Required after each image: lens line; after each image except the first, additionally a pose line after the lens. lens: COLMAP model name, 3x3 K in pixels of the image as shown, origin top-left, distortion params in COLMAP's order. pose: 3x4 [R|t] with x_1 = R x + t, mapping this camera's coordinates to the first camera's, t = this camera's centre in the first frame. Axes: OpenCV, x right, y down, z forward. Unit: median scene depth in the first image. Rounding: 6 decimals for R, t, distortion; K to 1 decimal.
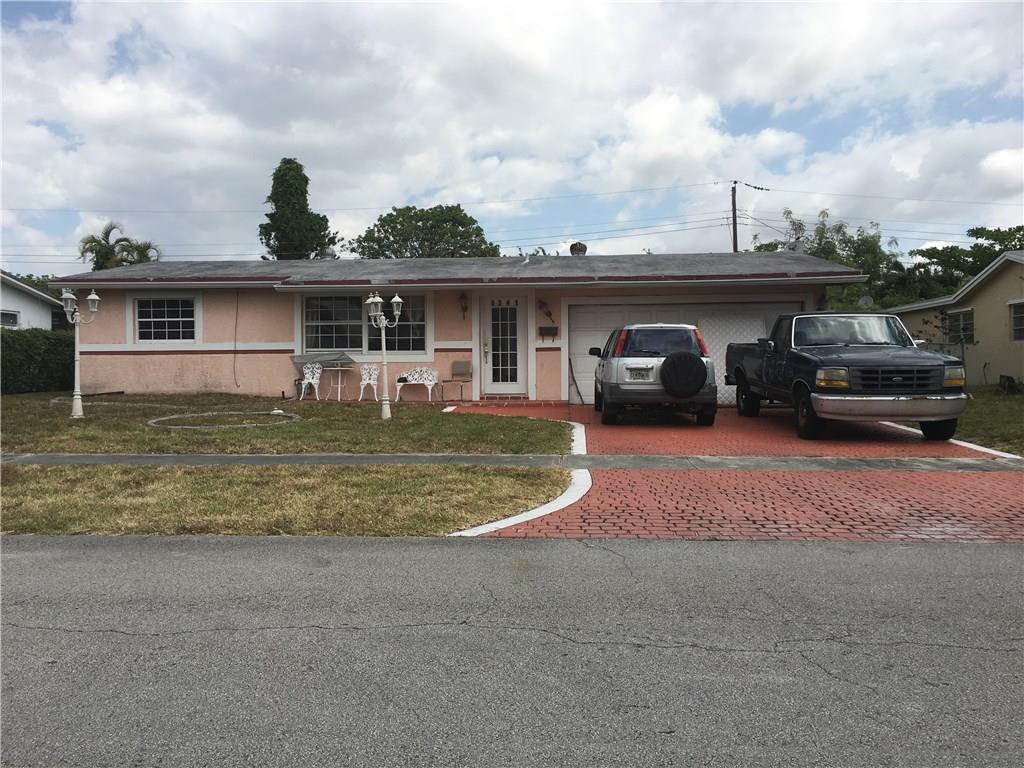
lens RADIAL K [[872.4, 0, 509.5], [0, 872.4, 385.4], [0, 0, 1]] dist [0.055593, 0.008195]
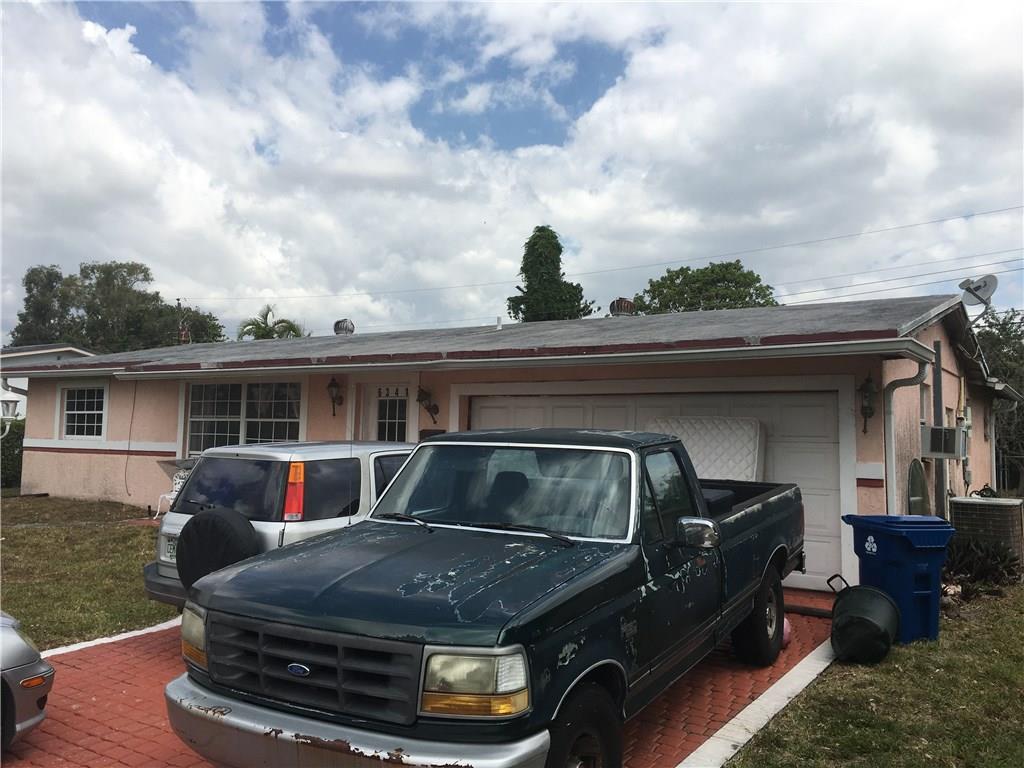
lens RADIAL K [[872.4, 0, 512.8], [0, 872.4, 380.0], [0, 0, 1]] dist [0.055593, 0.008195]
pose [[0.874189, -0.007426, -0.485530, 0.398024], [-0.034338, 0.996435, -0.077066, -0.053907], [0.484371, 0.084042, 0.870817, 0.444599]]
